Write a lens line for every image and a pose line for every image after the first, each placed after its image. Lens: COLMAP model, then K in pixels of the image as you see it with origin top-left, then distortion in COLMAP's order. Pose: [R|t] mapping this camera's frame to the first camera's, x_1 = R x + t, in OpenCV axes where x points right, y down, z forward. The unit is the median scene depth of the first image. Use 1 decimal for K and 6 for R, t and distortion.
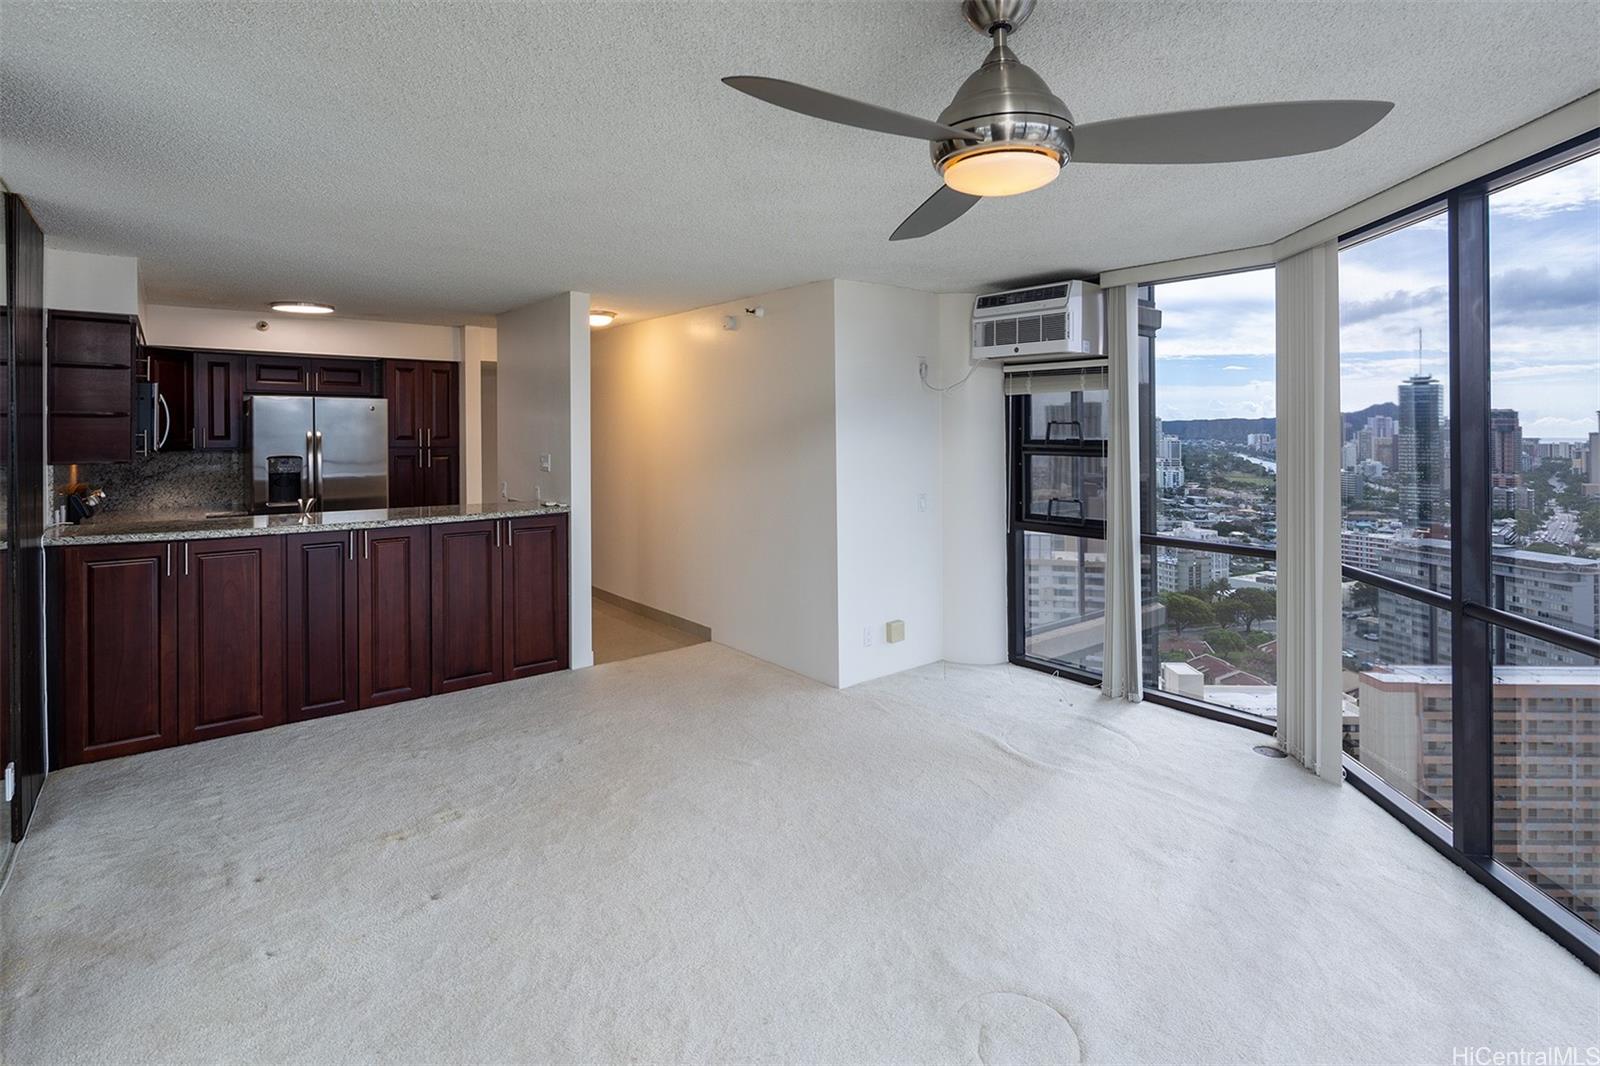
lens RADIAL K [[780.7, 0, 802.4], [0, 780.7, 422.4], [0, 0, 1]] dist [-0.000932, 0.000090]
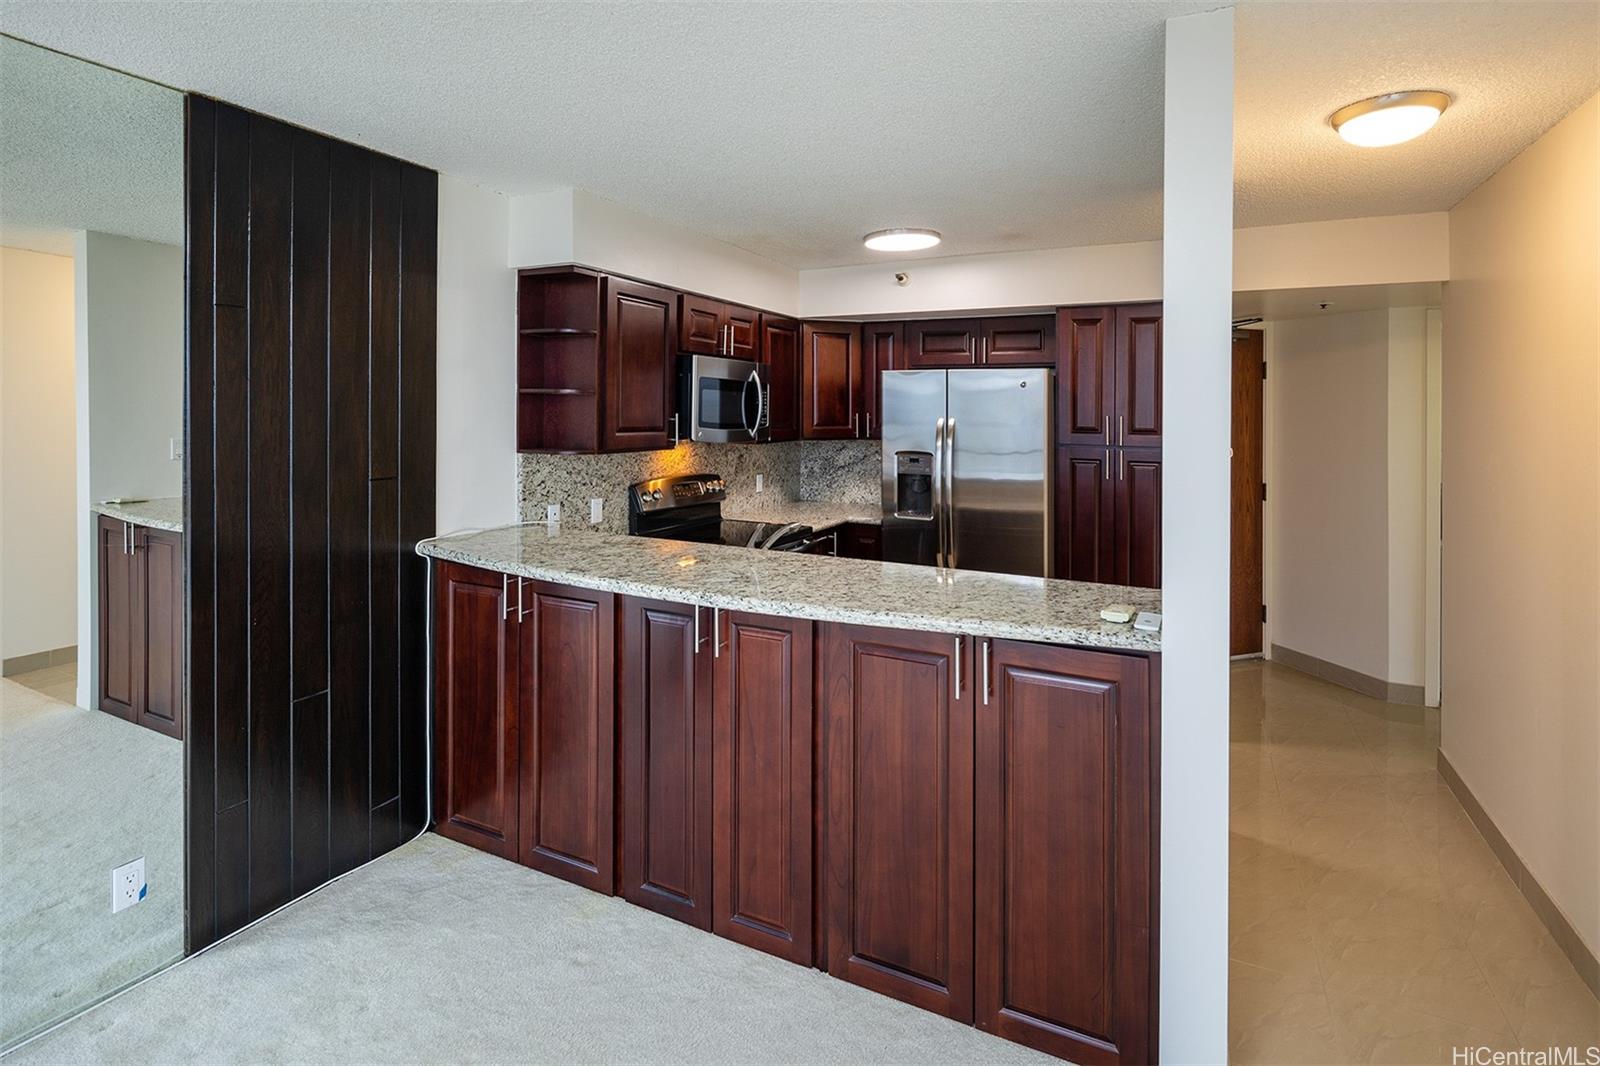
lens RADIAL K [[780.7, 0, 802.4], [0, 780.7, 422.4], [0, 0, 1]] dist [-0.000932, 0.000090]
pose [[0.420814, 0.016983, -0.906988, -0.014101], [-0.006791, 0.999856, 0.015572, 0.001730], [0.907121, -0.000394, 0.420869, 0.196507]]
